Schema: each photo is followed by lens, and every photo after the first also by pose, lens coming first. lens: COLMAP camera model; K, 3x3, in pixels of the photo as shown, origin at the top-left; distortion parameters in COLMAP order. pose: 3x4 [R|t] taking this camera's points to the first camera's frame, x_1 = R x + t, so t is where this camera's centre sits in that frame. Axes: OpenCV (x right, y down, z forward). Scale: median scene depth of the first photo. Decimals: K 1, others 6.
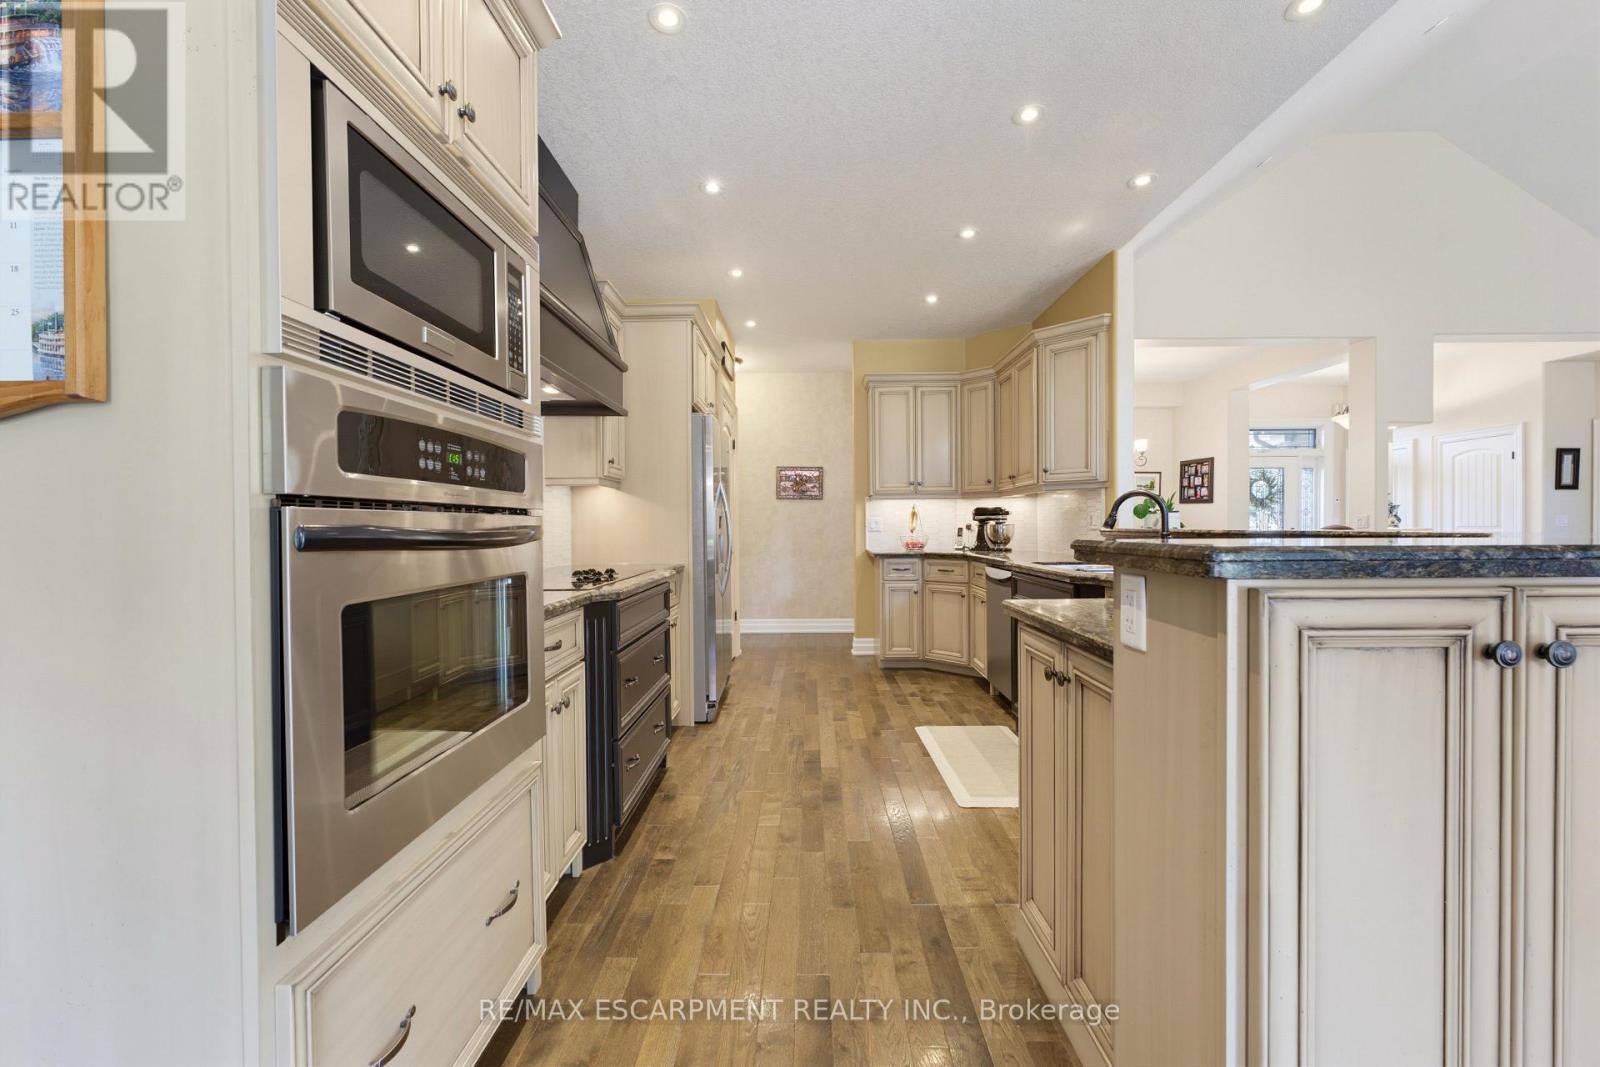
lens RADIAL K [[641.1, 0, 800.2], [0, 641.1, 535.8], [0, 0, 1]] dist [-0.000527, -0.000283]
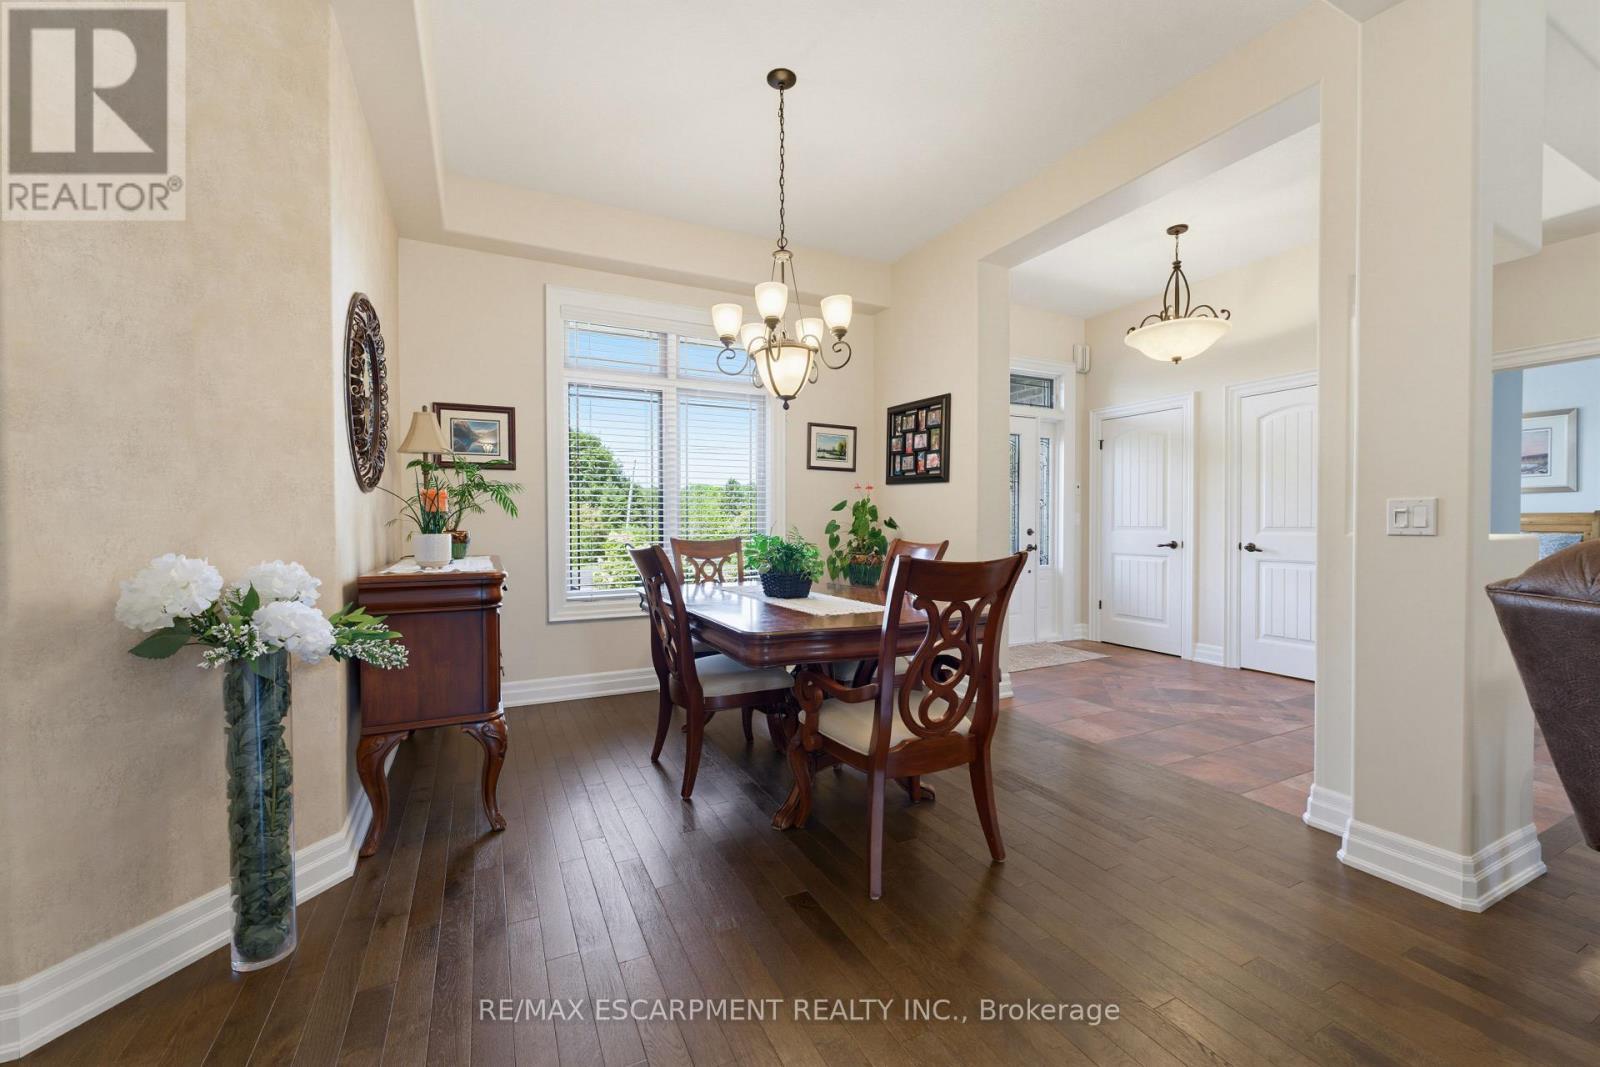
lens RADIAL K [[641.1, 0, 800.4], [0, 641.1, 527.7], [0, 0, 1]] dist [-0.000527, -0.000283]
pose [[0.890640, -0.000476, 0.454710, 0.291451], [0.000029, 1.000000, 0.000991, -0.014235], [-0.454710, -0.000869, 0.890639, 0.574464]]
